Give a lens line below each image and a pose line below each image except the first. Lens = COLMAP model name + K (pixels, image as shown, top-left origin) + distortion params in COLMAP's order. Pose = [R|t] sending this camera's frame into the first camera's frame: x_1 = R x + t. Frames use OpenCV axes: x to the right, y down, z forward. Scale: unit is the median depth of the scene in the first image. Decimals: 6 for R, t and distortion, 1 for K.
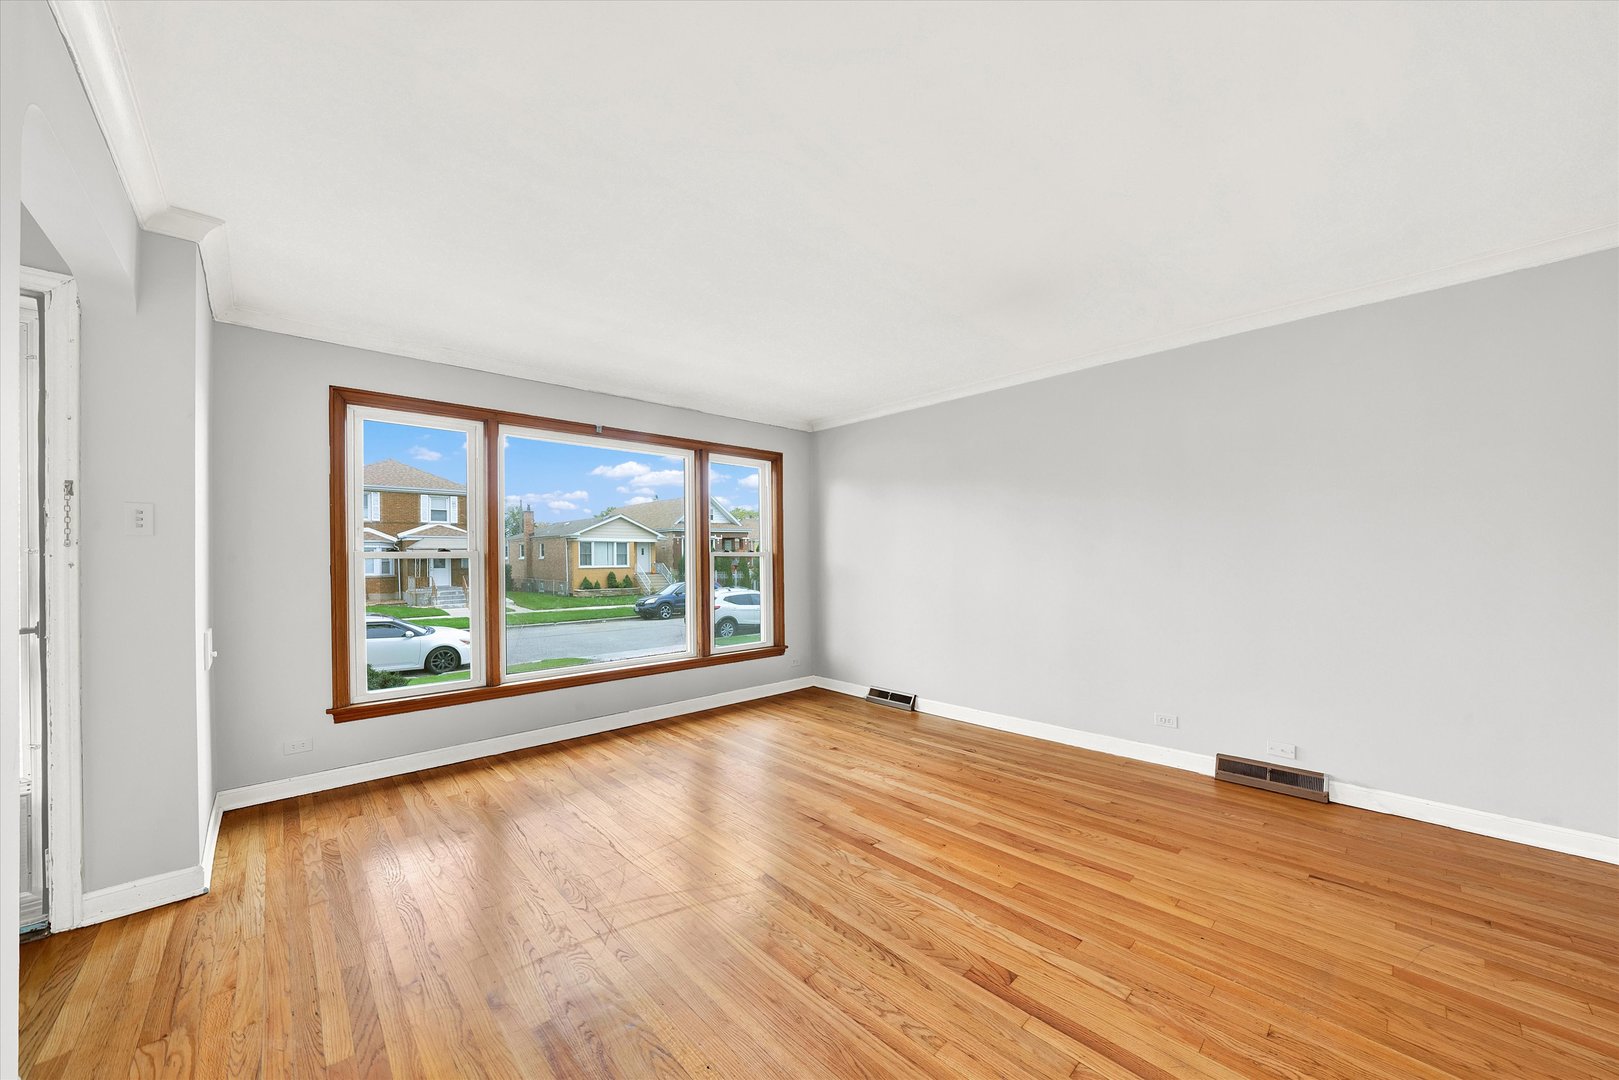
lens RADIAL K [[576.3, 0, 806.5], [0, 576.3, 553.9], [0, 0, 1]] dist [-0.023047, 0.002970]
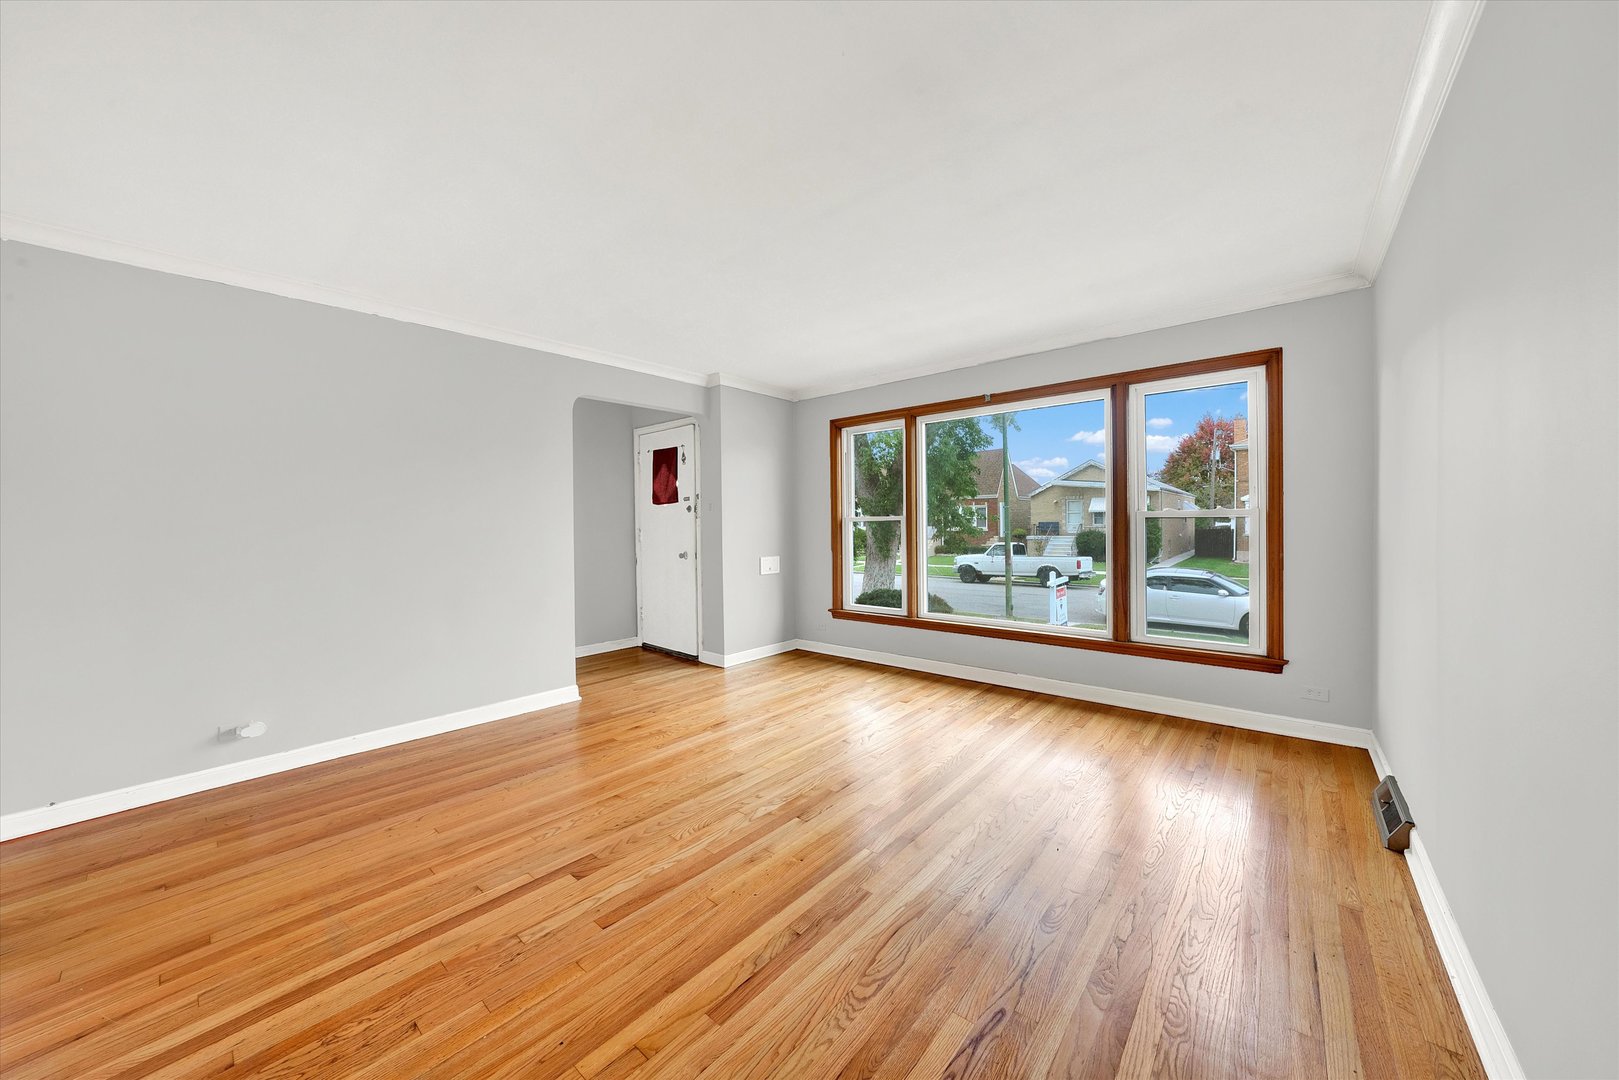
lens RADIAL K [[566.6, 0, 806.9], [0, 566.6, 532.0], [0, 0, 1]] dist [-0.020987, 0.001760]
pose [[0.109124, 0.019064, -0.993845, 0.735914], [0.017694, 0.999620, 0.021117, 0.001486], [0.993871, -0.019889, 0.108746, 0.638300]]
